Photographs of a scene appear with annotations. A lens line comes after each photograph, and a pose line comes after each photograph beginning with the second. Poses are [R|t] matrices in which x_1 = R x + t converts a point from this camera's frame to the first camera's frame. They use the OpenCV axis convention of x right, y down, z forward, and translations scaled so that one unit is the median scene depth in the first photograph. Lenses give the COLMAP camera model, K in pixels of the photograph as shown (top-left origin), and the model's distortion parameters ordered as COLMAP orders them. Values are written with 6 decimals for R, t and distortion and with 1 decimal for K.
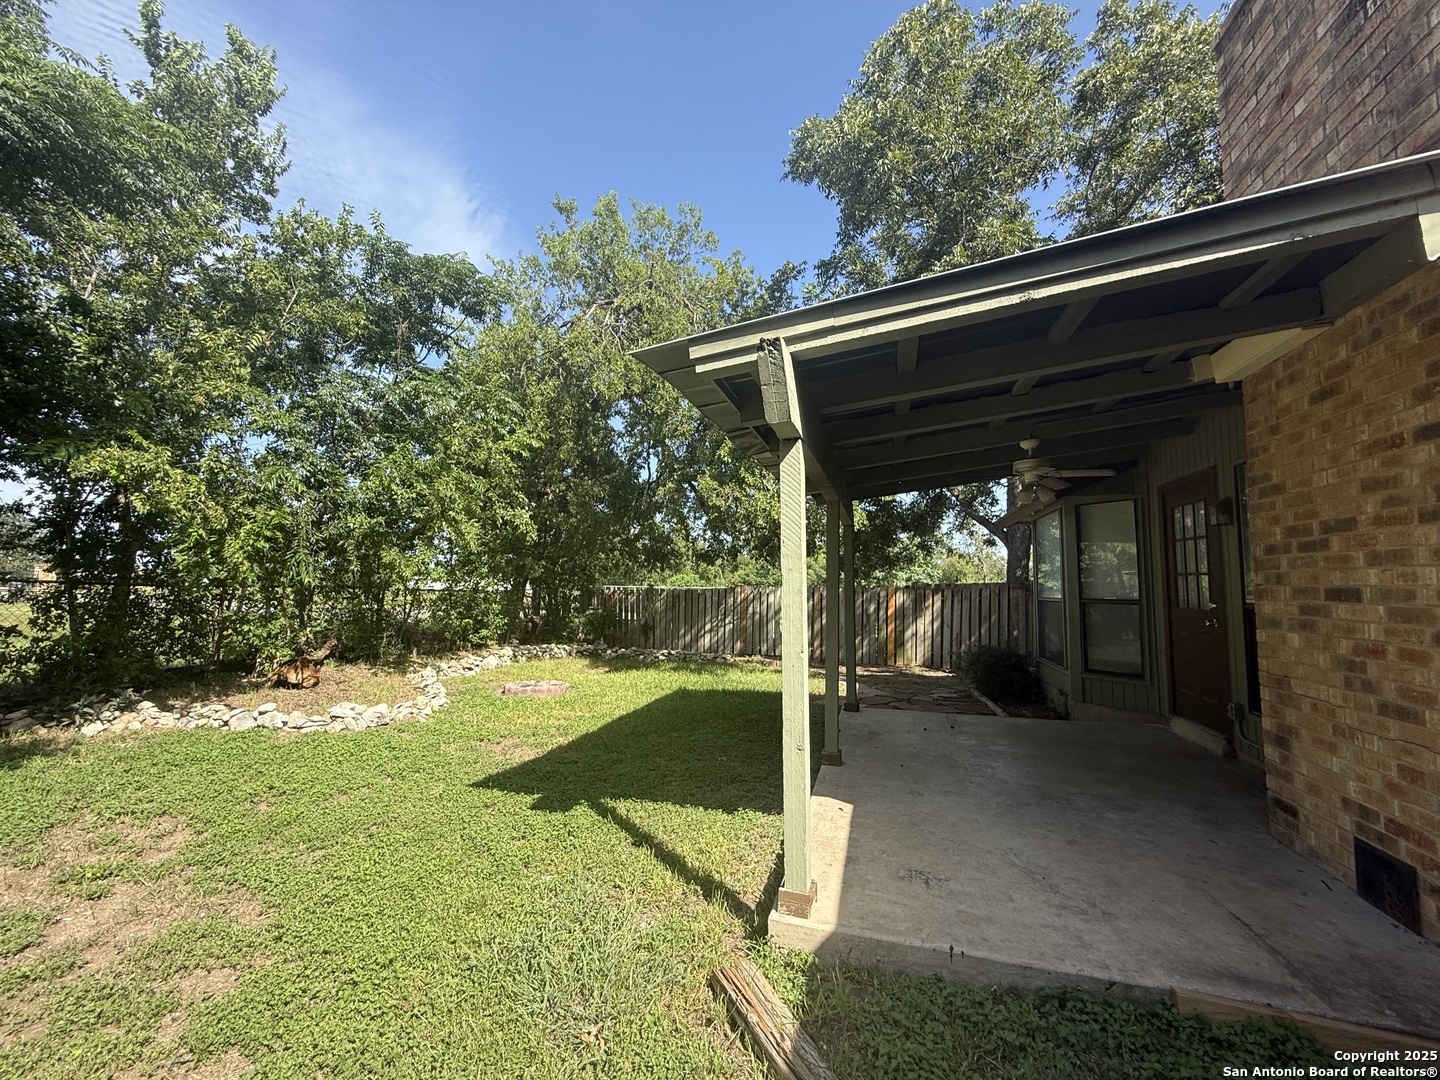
lens RADIAL K [[576.5, 0, 716.1], [0, 576.5, 538.0], [0, 0, 1]] dist [-0.000422, 0.000081]
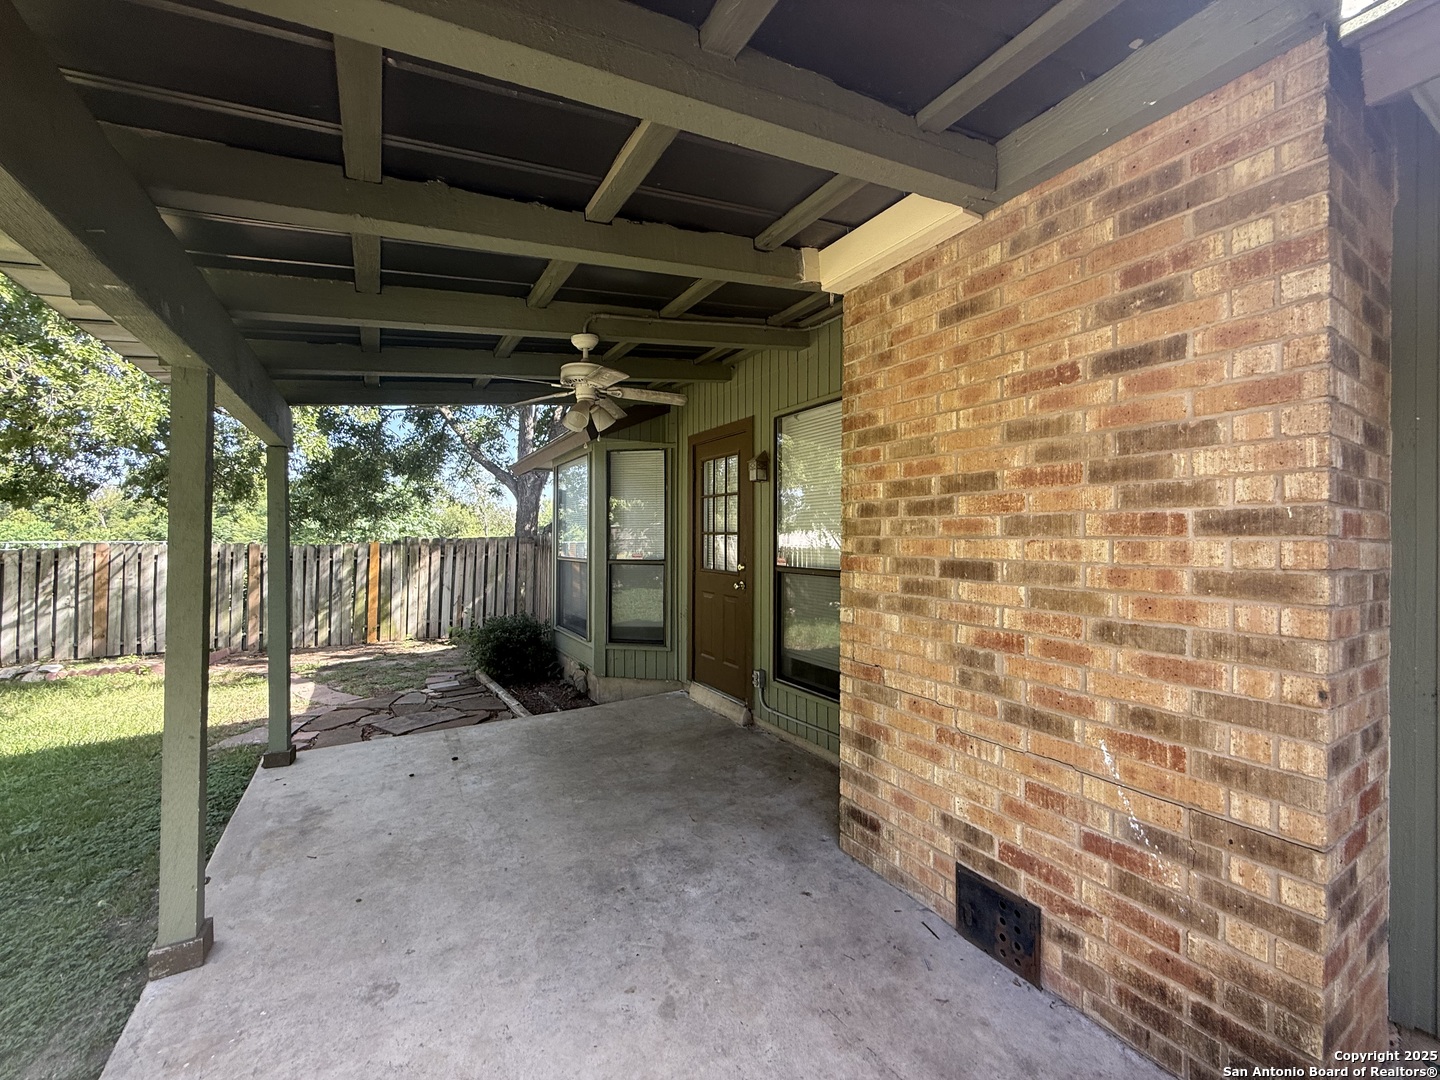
lens RADIAL K [[576.5, 0, 716.1], [0, 576.5, 538.0], [0, 0, 1]] dist [-0.000422, 0.000081]
pose [[0.683935, -0.008632, 0.729492, 0.240331], [-0.054826, 0.996494, 0.063194, 0.020424], [-0.727480, -0.083215, 0.681064, 0.629986]]
